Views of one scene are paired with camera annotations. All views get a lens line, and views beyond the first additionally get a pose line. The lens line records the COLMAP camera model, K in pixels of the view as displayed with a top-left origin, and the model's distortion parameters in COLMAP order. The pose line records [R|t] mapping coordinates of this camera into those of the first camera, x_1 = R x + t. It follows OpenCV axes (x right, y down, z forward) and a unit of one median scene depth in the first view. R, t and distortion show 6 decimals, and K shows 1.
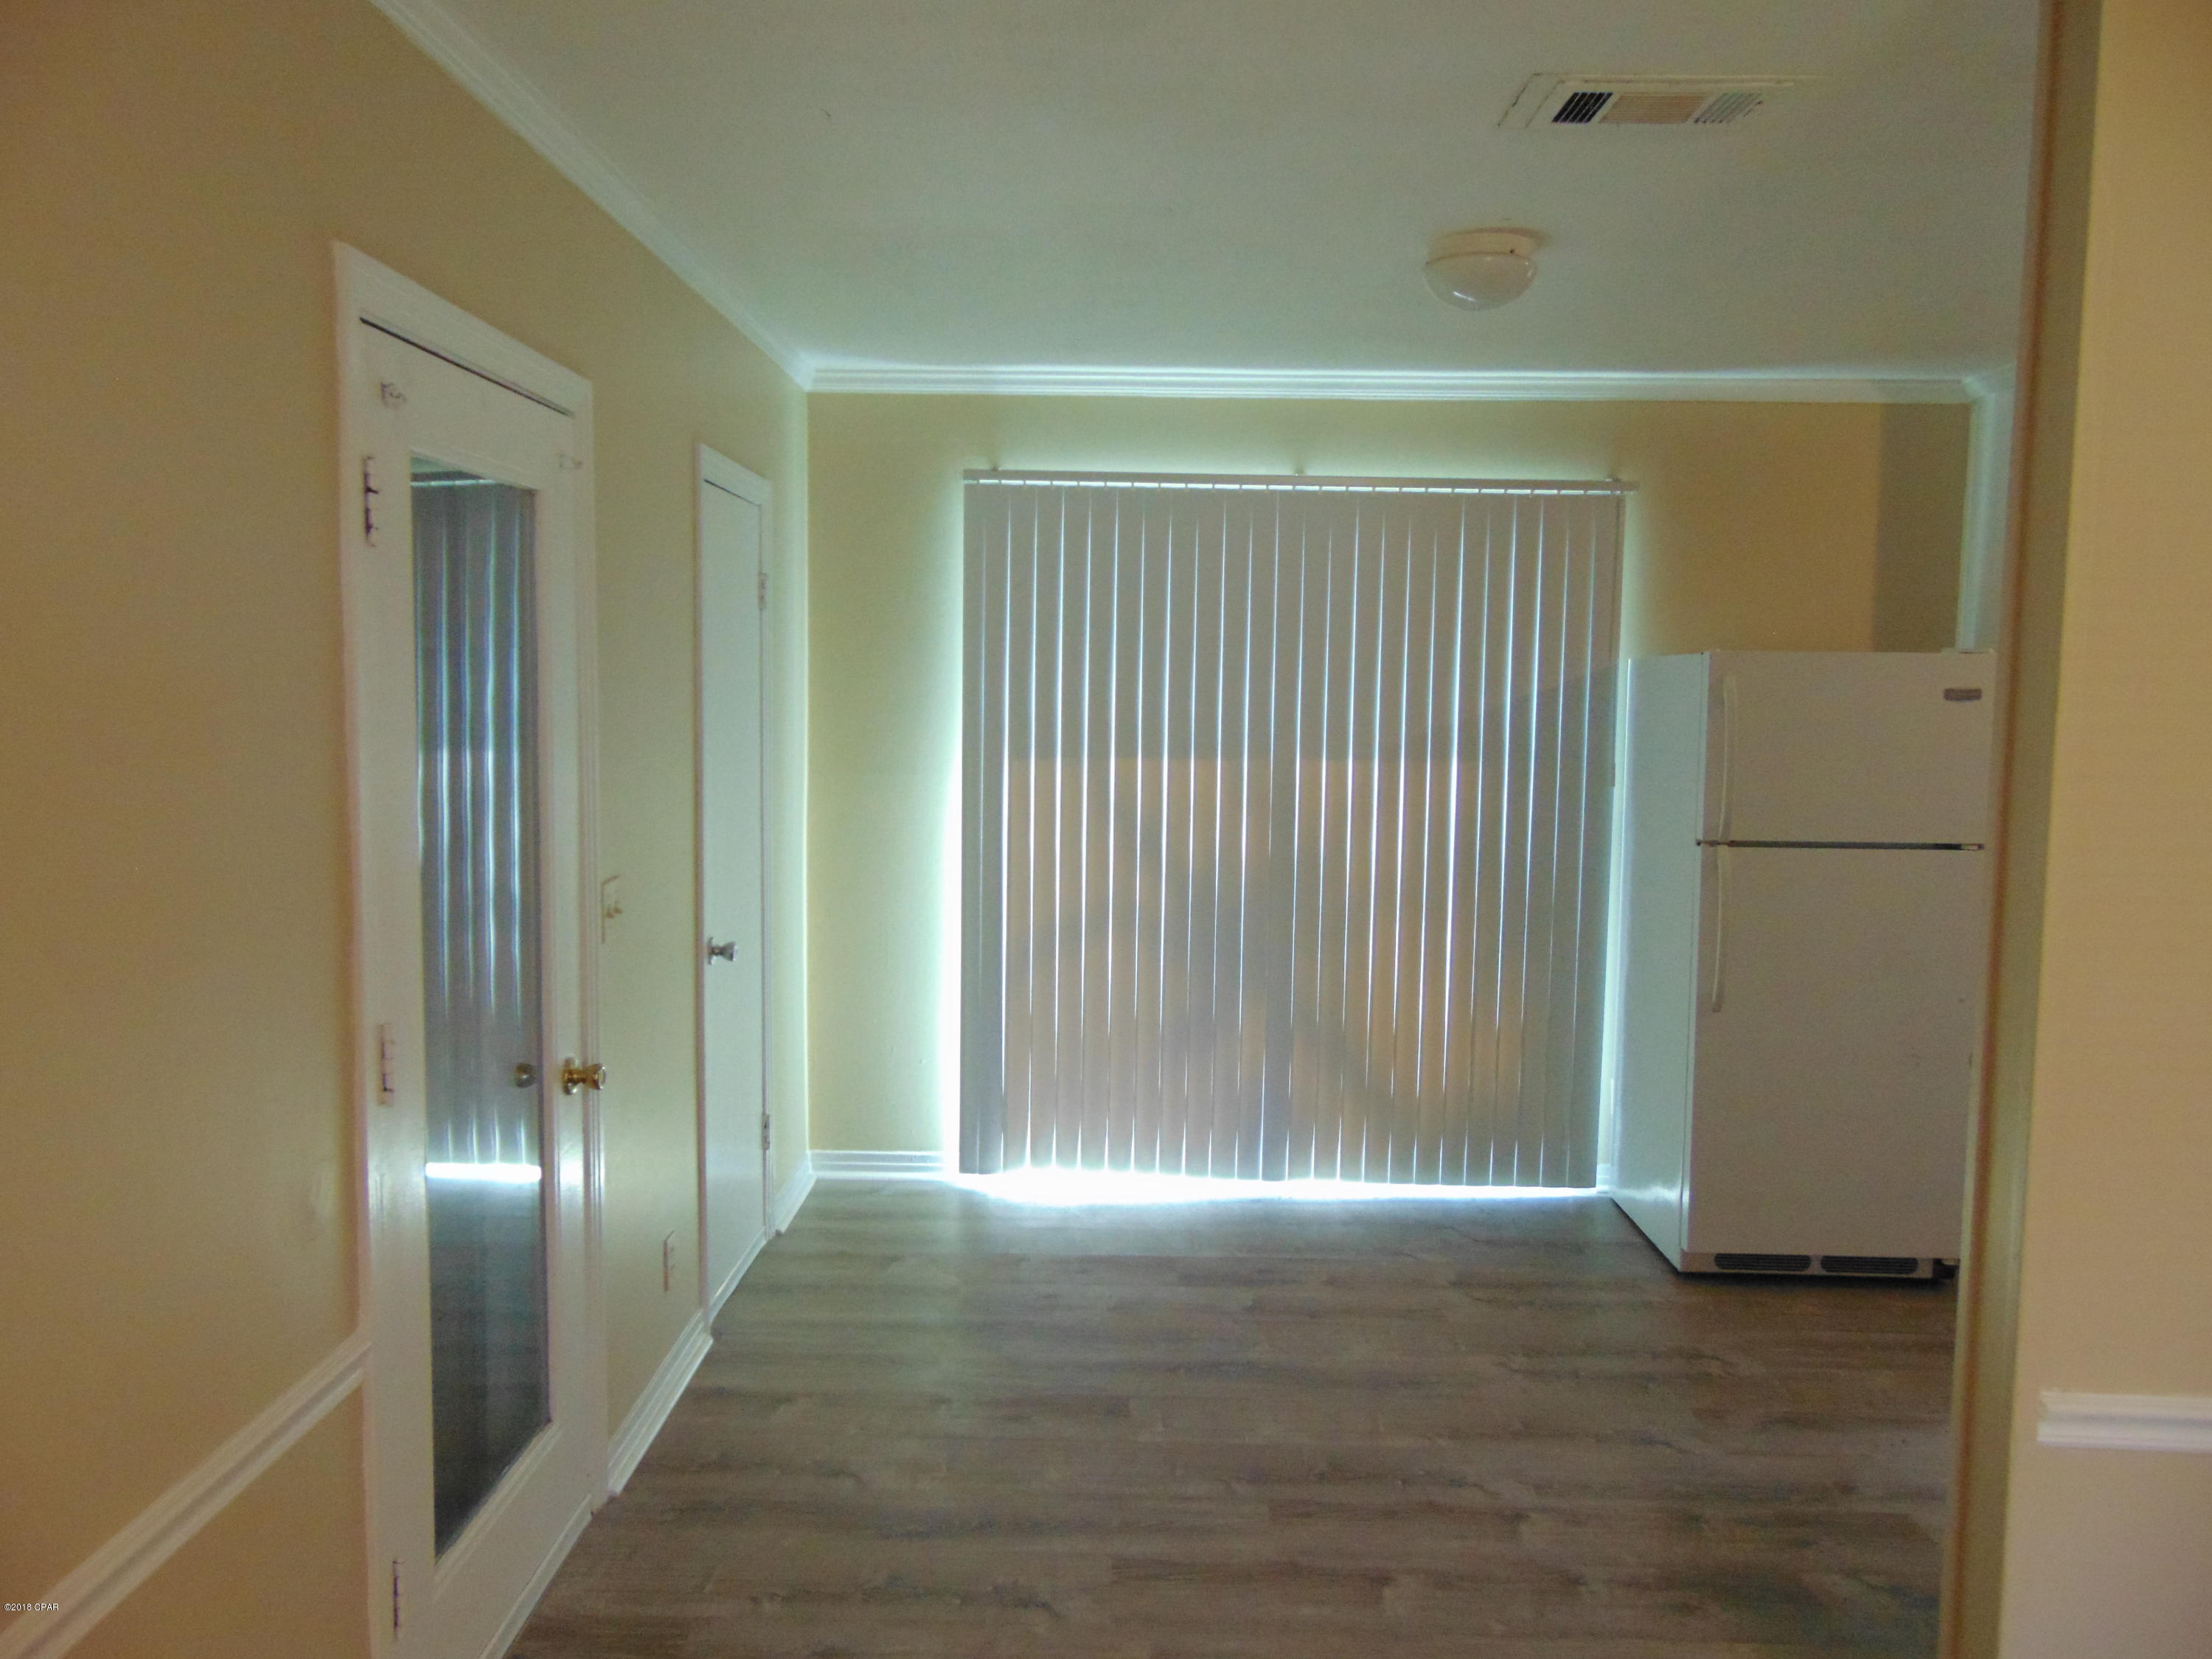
lens RADIAL K [[1650.8, 0, 1093.4], [0, 1650.8, 809.8], [0, 0, 1]] dist [-0.035948, 0.065274]
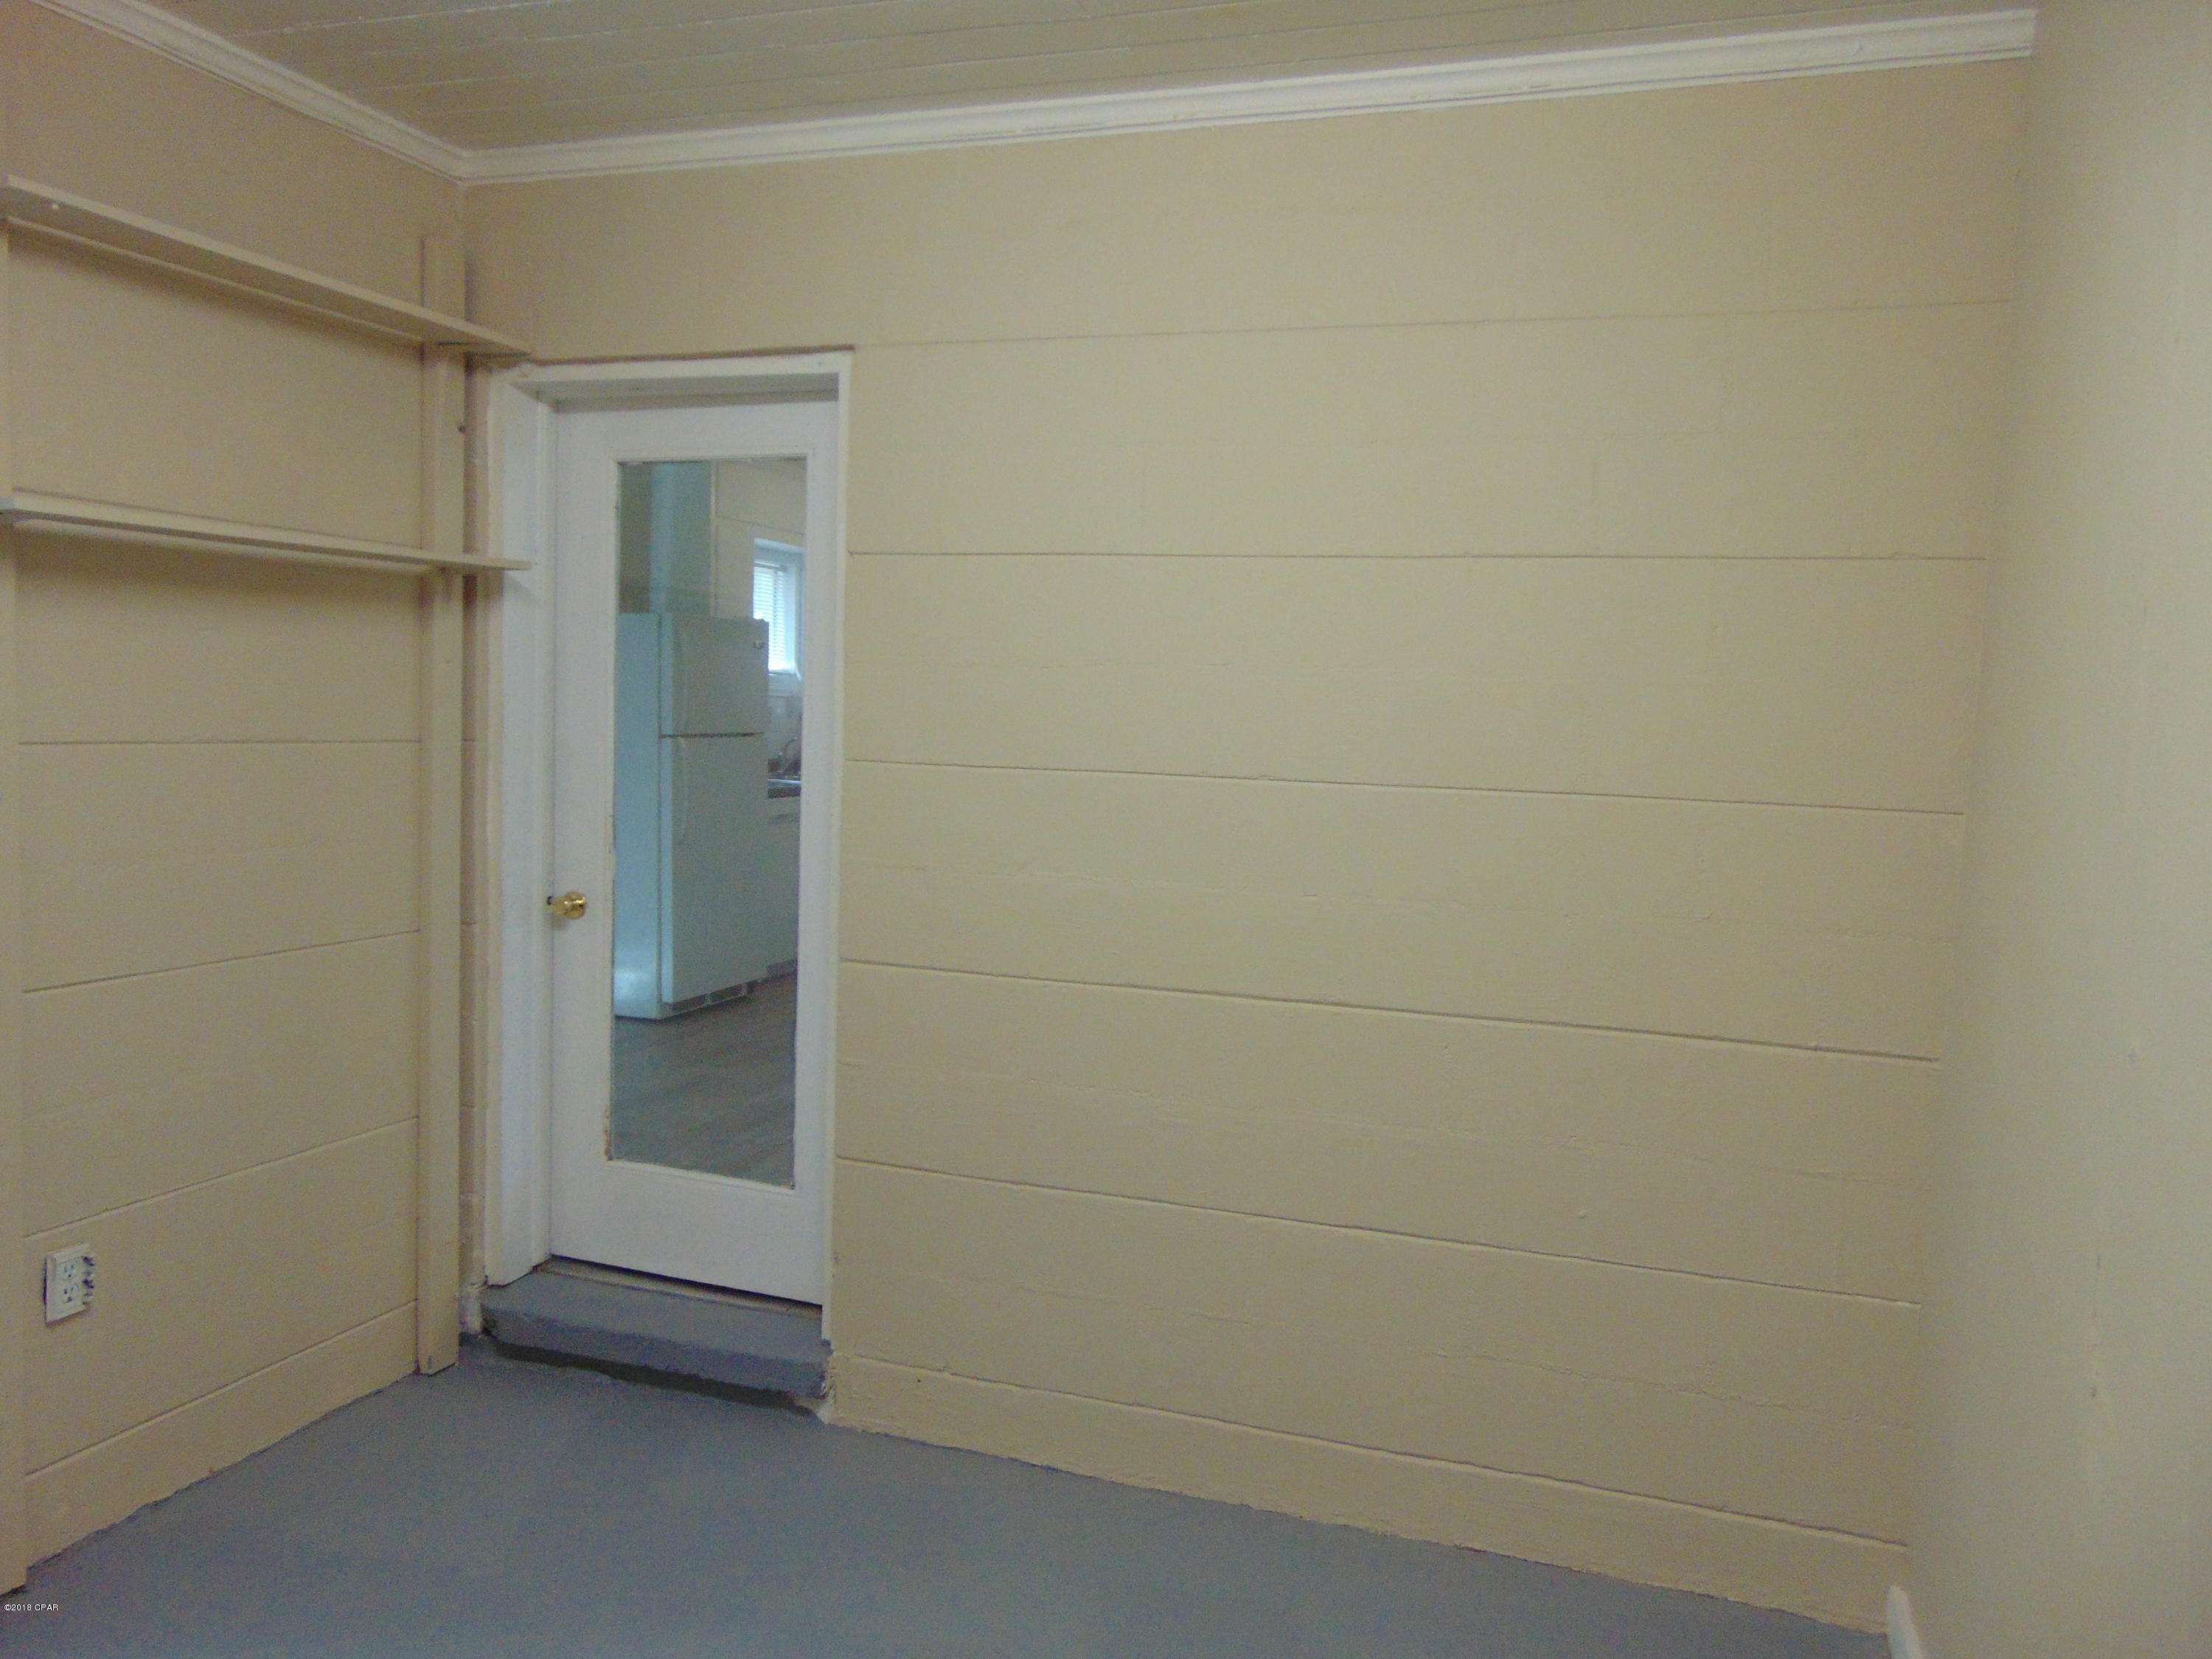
lens RADIAL K [[1650.8, 0, 1103.9], [0, 1650.8, 838.8], [0, 0, 1]] dist [-0.035948, 0.065274]
pose [[0.304216, -0.075586, 0.949599, -0.950568], [0.031435, 0.997101, 0.069297, 0.021194], [-0.952084, 0.008770, 0.305710, 0.137069]]
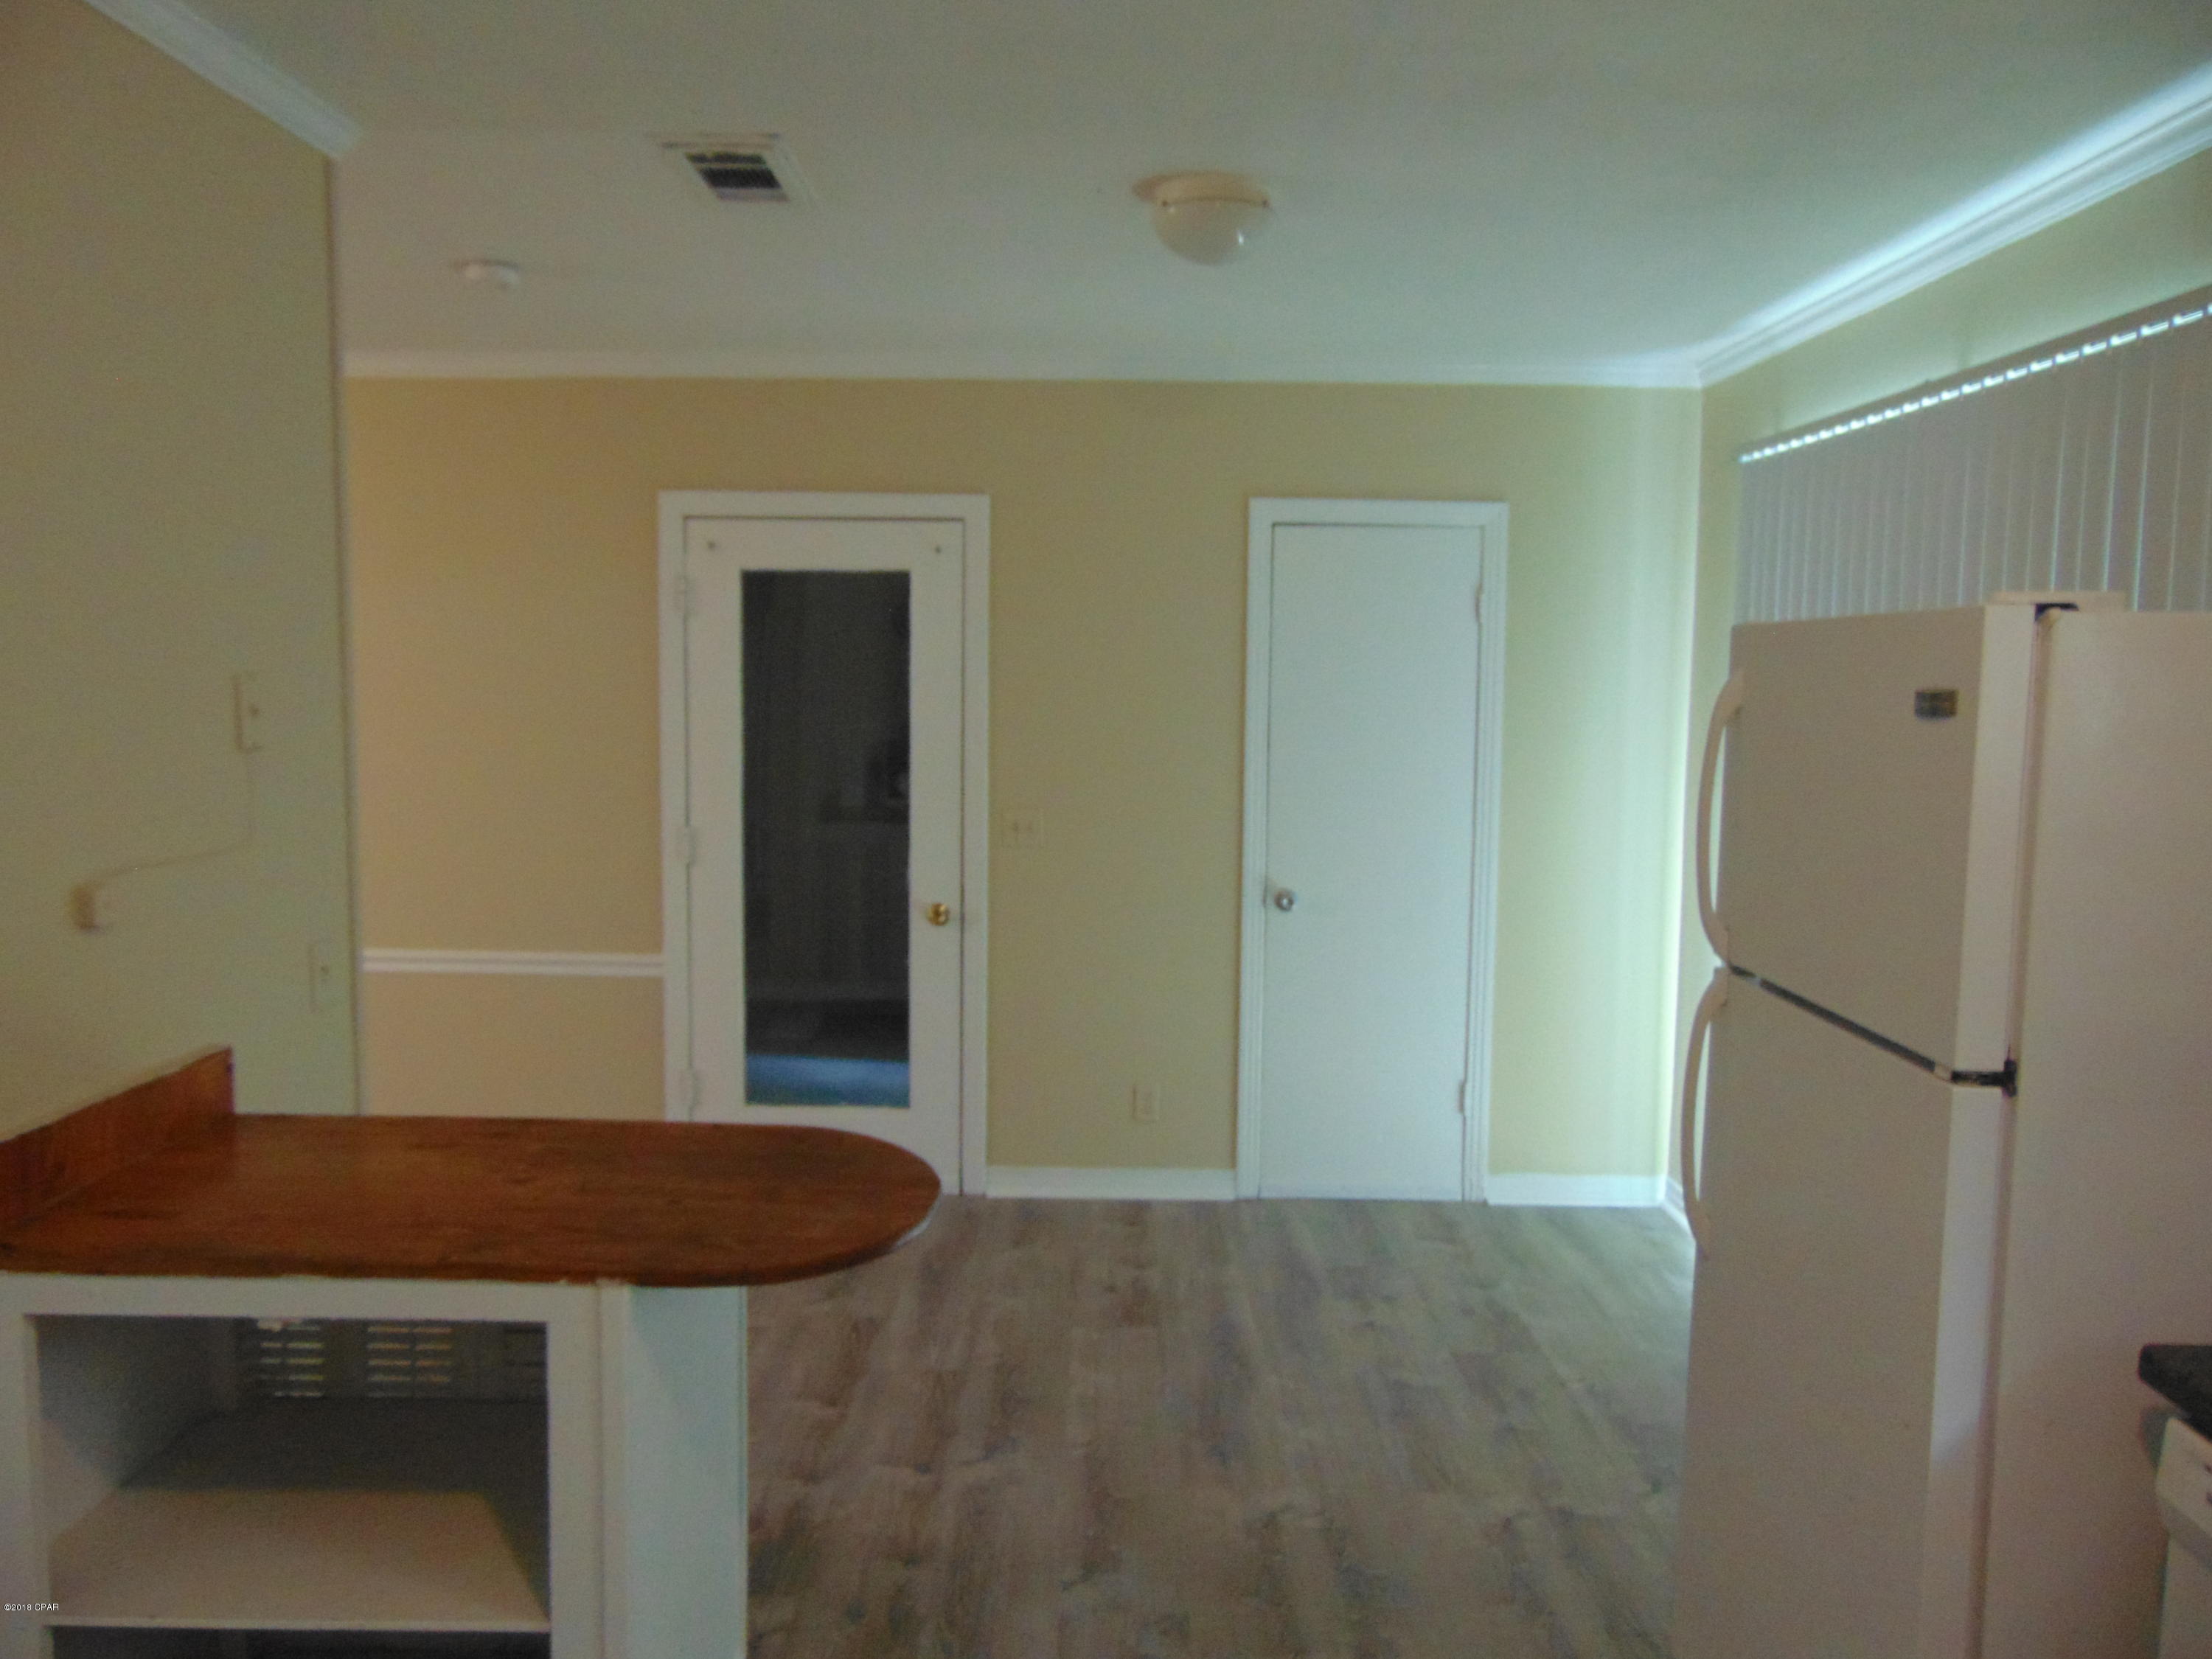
lens RADIAL K [[1650.8, 0, 1097.2], [0, 1650.8, 827.6], [0, 0, 1]] dist [-0.035948, 0.065274]
pose [[0.017931, 0.080894, -0.996561, 0.927614], [-0.088993, 0.992895, 0.078996, -0.051198], [0.995871, 0.087271, 0.025003, 0.761661]]
